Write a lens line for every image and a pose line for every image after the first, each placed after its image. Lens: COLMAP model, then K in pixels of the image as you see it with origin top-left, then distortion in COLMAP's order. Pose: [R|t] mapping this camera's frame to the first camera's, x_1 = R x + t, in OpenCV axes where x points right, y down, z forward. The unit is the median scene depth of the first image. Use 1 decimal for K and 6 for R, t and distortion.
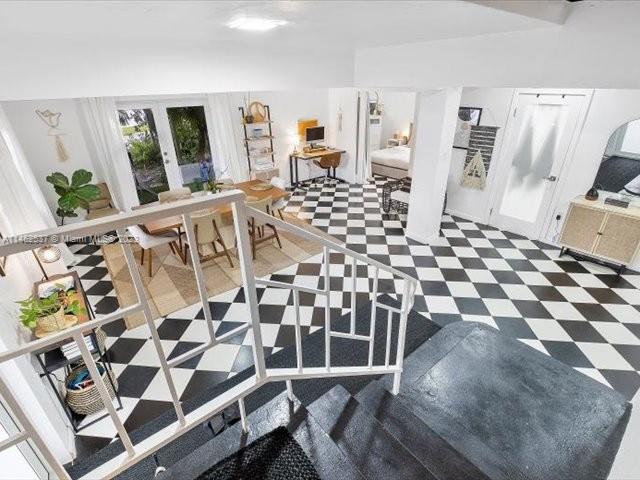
lens RADIAL K [[316.8, 0, 319.6], [0, 316.8, 233.4], [0, 0, 1]] dist [0.001311, -0.001753]
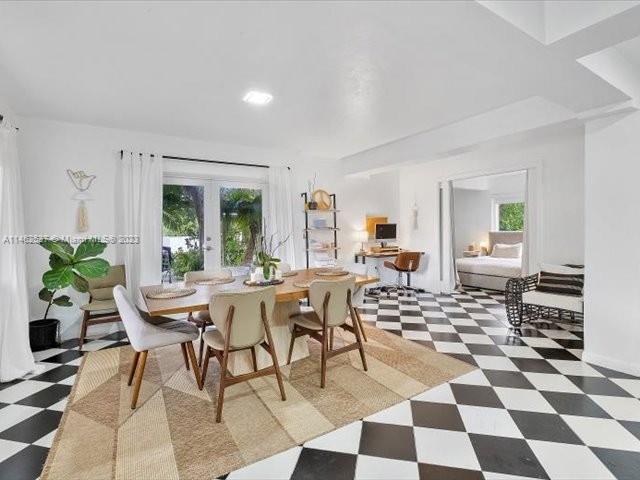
lens RADIAL K [[316.8, 0, 319.6], [0, 316.8, 233.4], [0, 0, 1]] dist [0.001311, -0.001753]
pose [[0.992804, 0.006071, -0.119593, -0.101340], [-0.054539, 0.912043, -0.406452, 0.042526], [0.106606, 0.410049, 0.905812, 0.271476]]
